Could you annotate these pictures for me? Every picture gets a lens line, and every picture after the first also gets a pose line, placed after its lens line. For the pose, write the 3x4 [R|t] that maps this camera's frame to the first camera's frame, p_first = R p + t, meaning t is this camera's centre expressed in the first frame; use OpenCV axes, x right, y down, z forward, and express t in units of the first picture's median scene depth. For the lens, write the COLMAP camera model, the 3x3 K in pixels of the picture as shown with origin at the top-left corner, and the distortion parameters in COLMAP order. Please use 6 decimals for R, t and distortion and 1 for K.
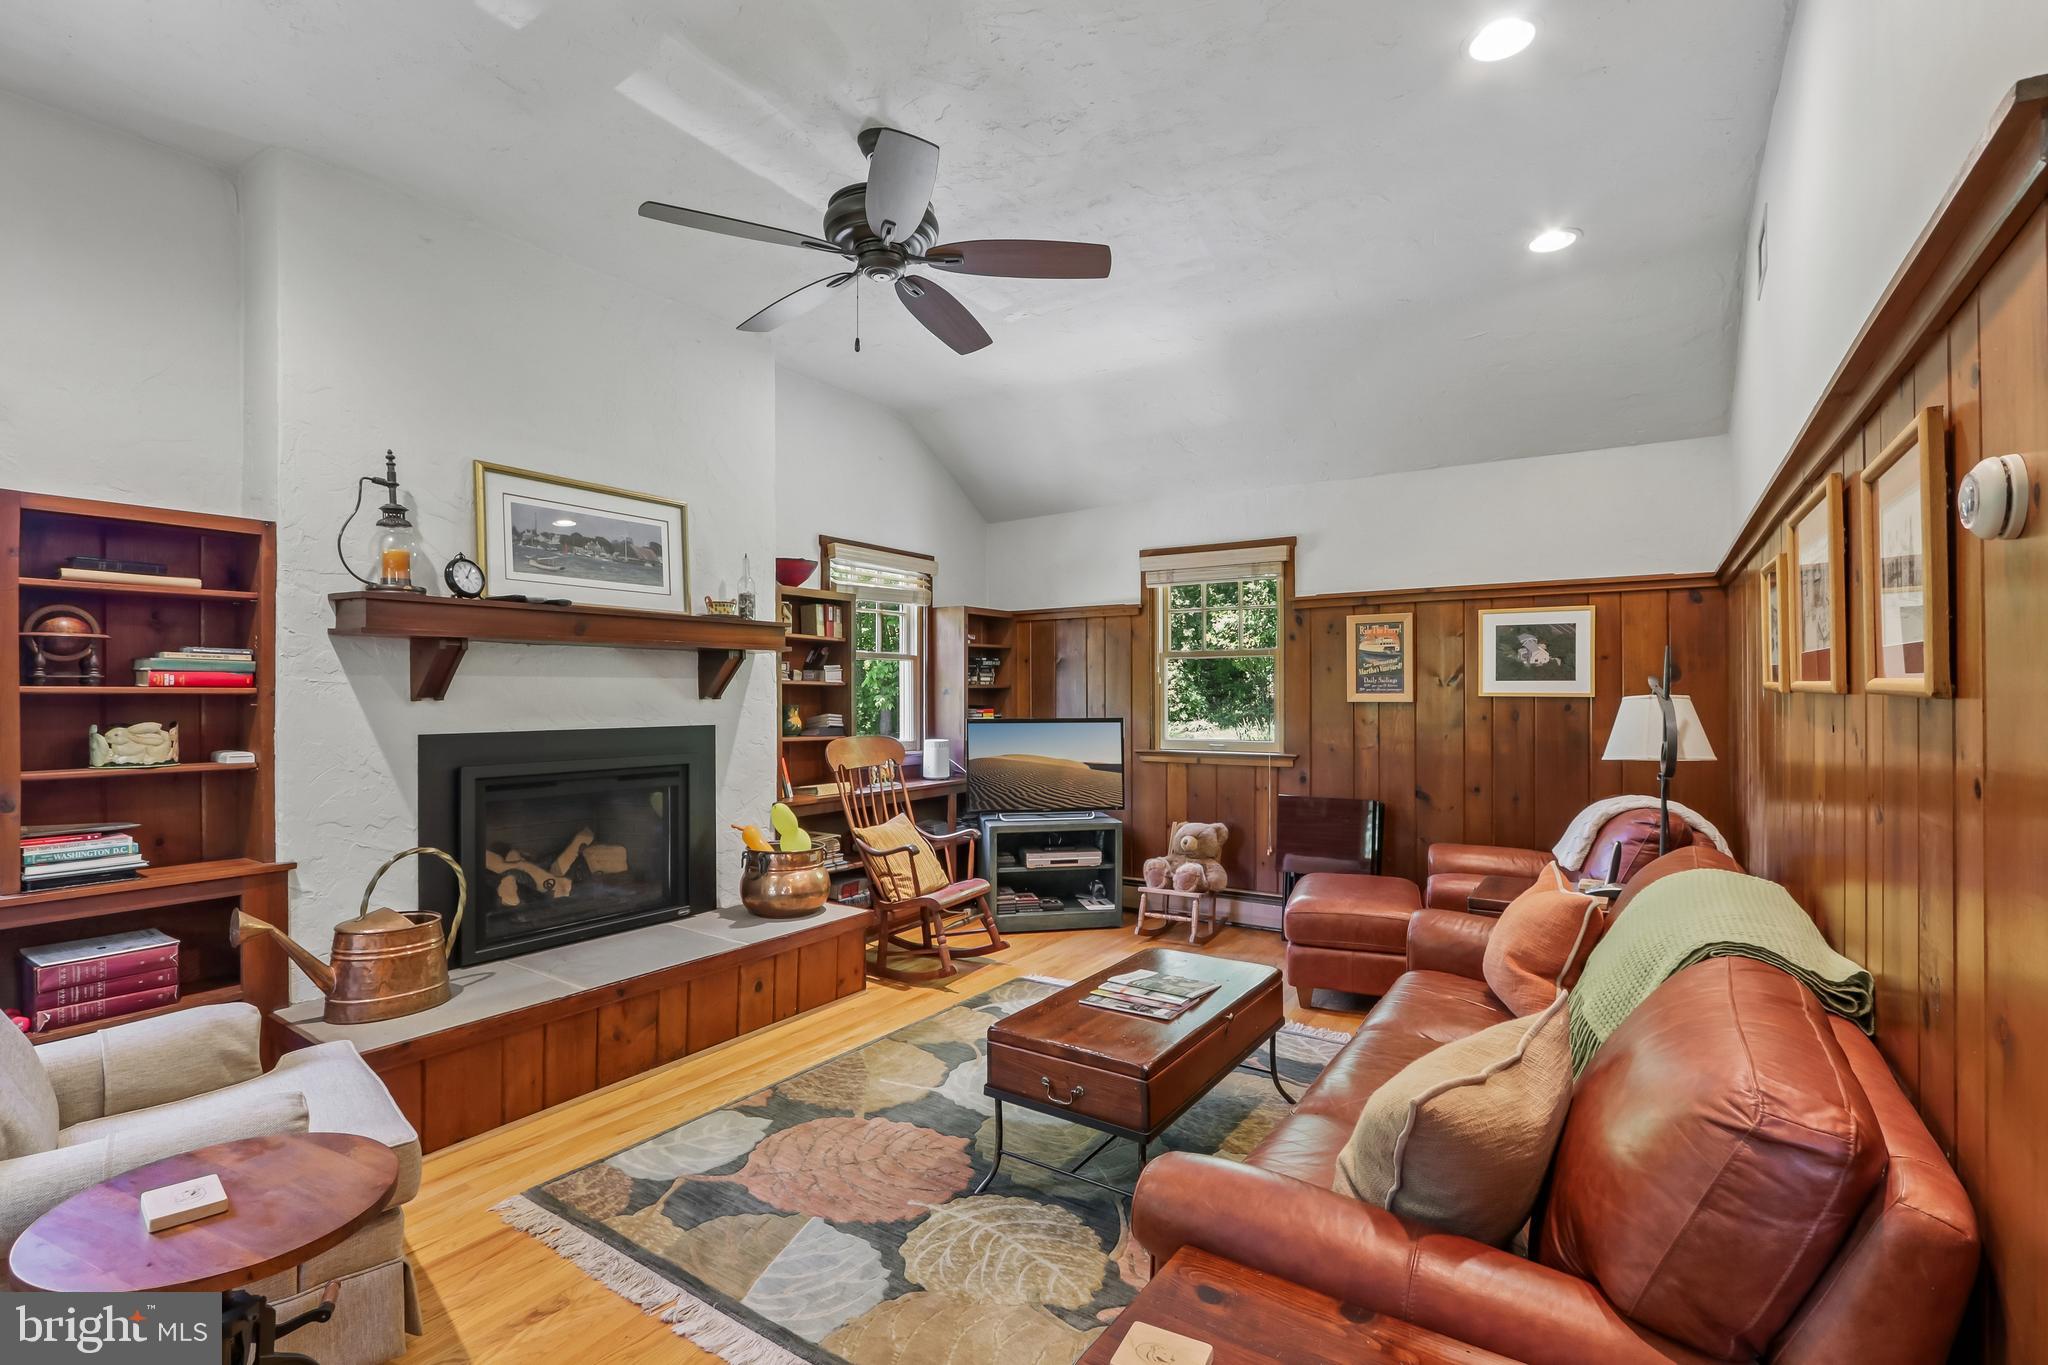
lens RADIAL K [[960.5, 0, 1020.0], [0, 960.5, 690.0], [0, 0, 1]] dist [-0.013475, 0.000103]
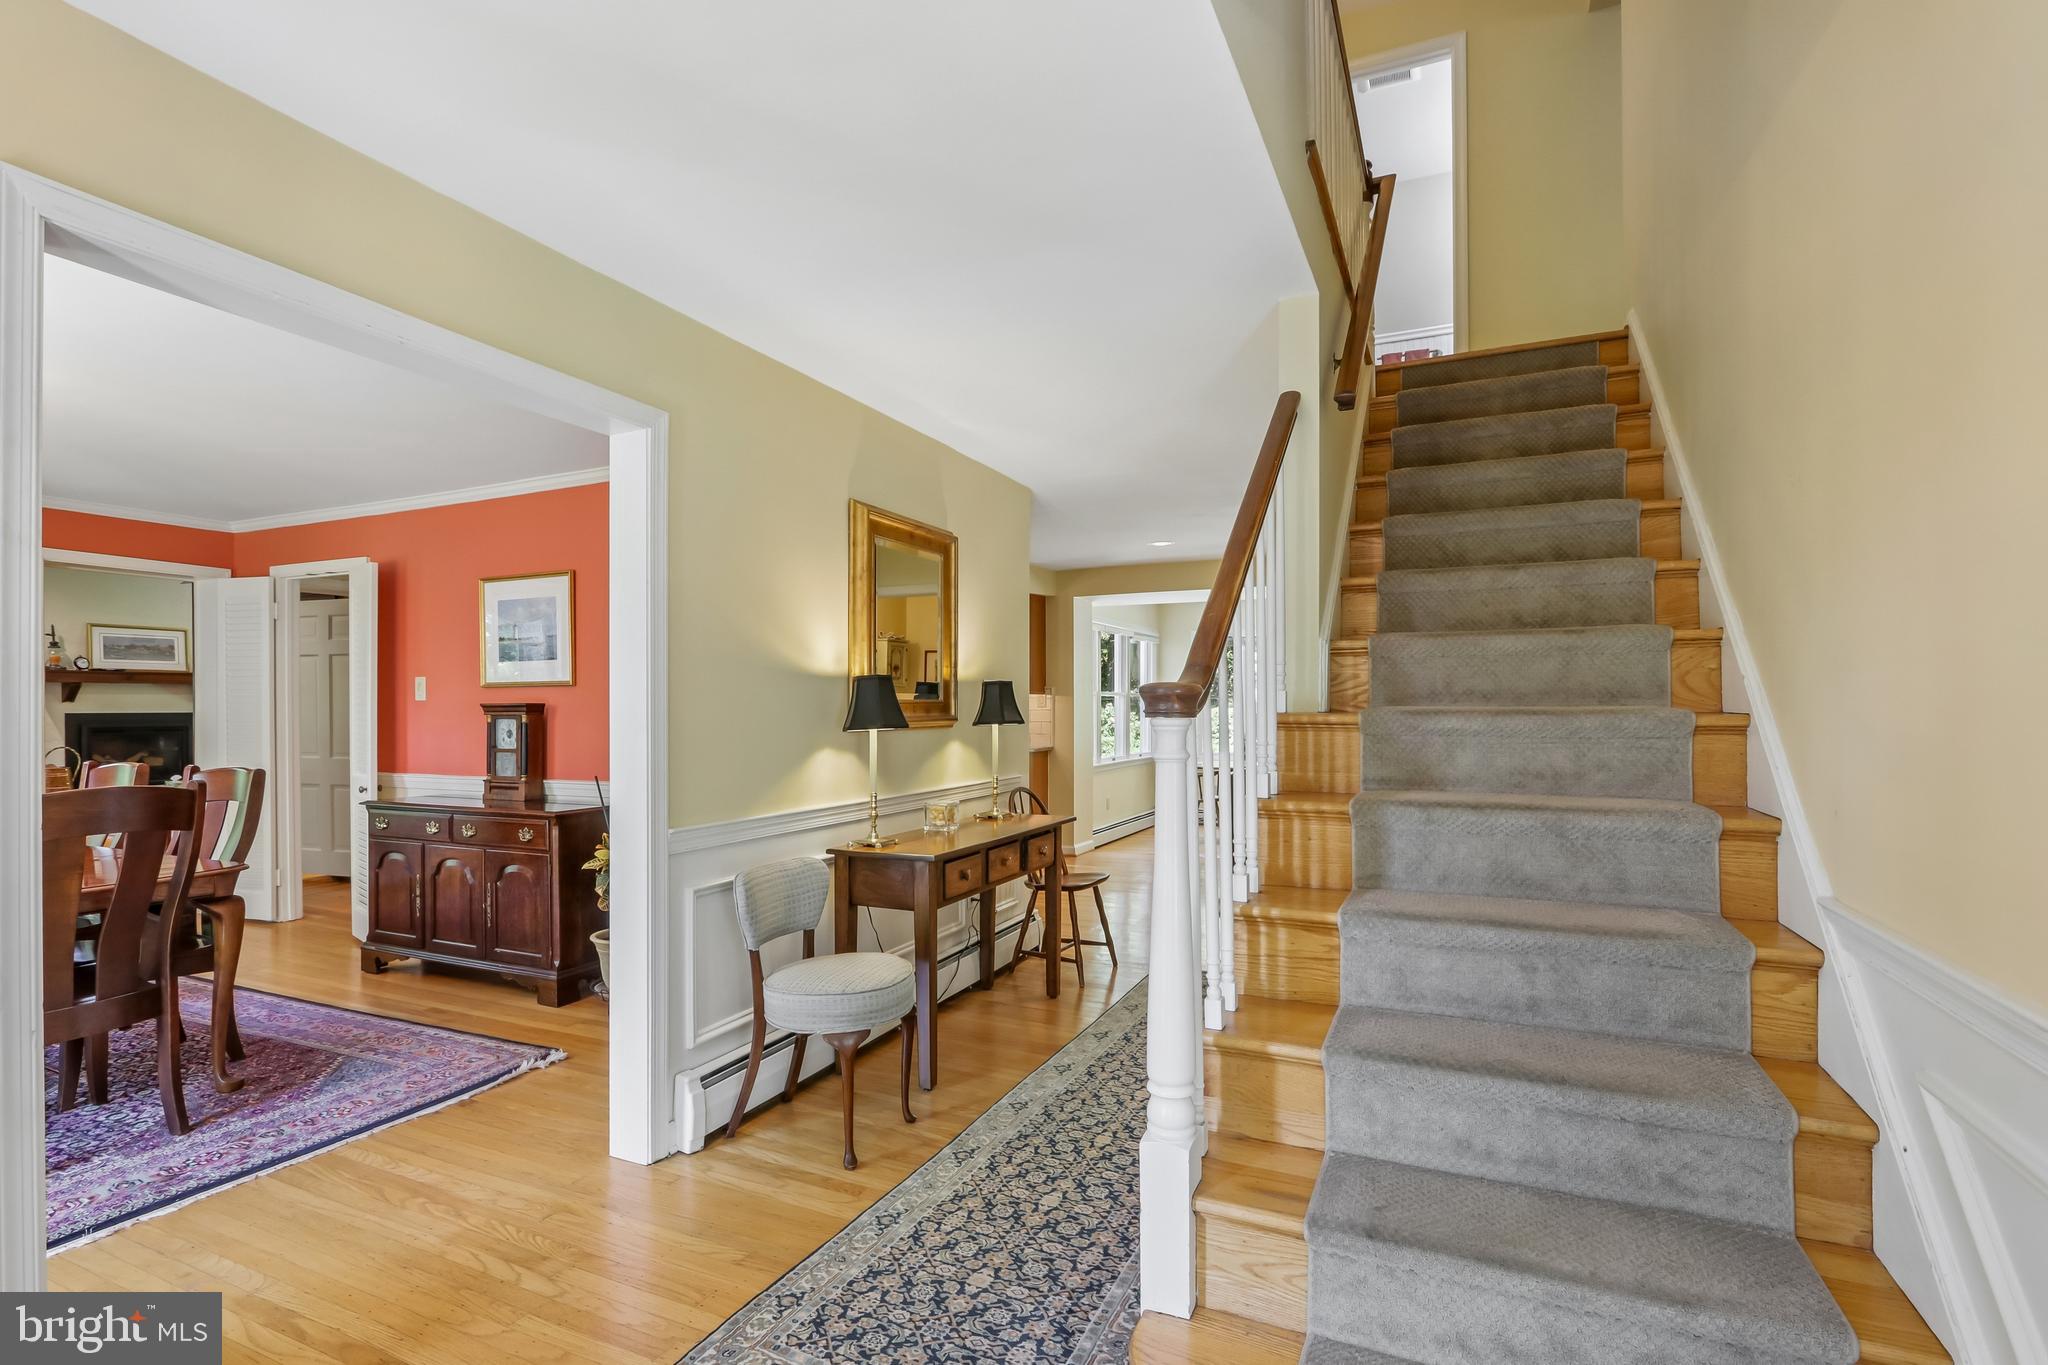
lens RADIAL K [[950.2, 0, 1077.5], [0, 950.2, 707.8], [0, 0, 1]] dist [-0.019249, -0.000282]
pose [[0.978216, 0.000612, 0.207588, 2.209046], [-0.002282, 0.999967, 0.007805, -0.002488], [-0.207576, -0.008109, 0.978185, -2.963709]]
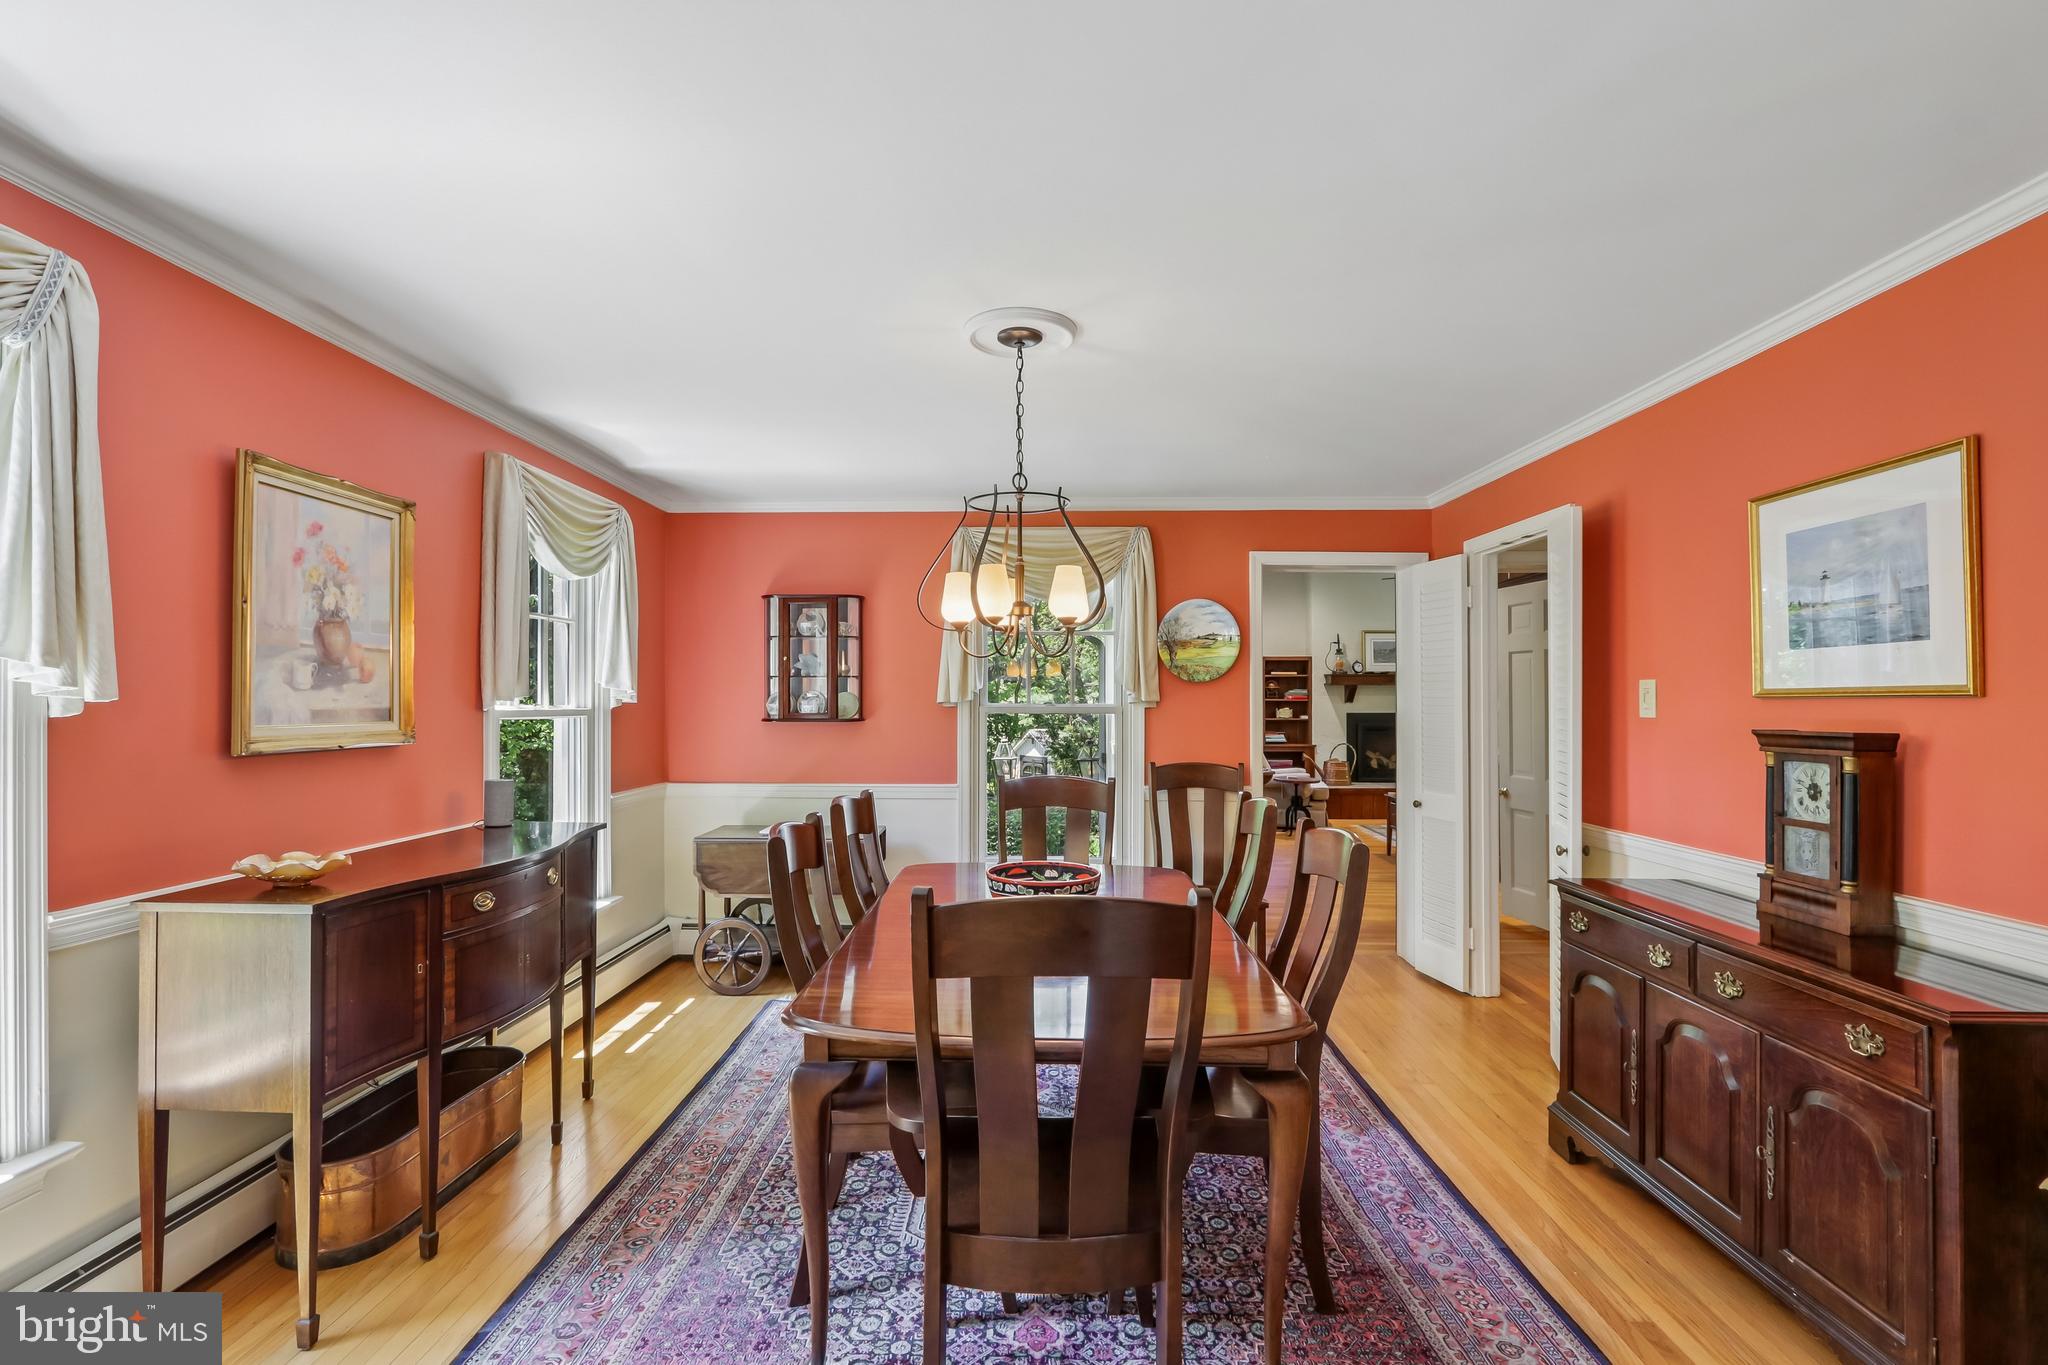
lens RADIAL K [[960.5, 0, 1020.0], [0, 960.5, 690.0], [0, 0, 1]] dist [-0.013475, 0.000103]
pose [[0.535777, -0.003095, -0.844354, 1.881465], [0.002011, 0.999995, -0.002389, -0.033416], [0.844357, -0.000418, 0.535780, -2.100281]]
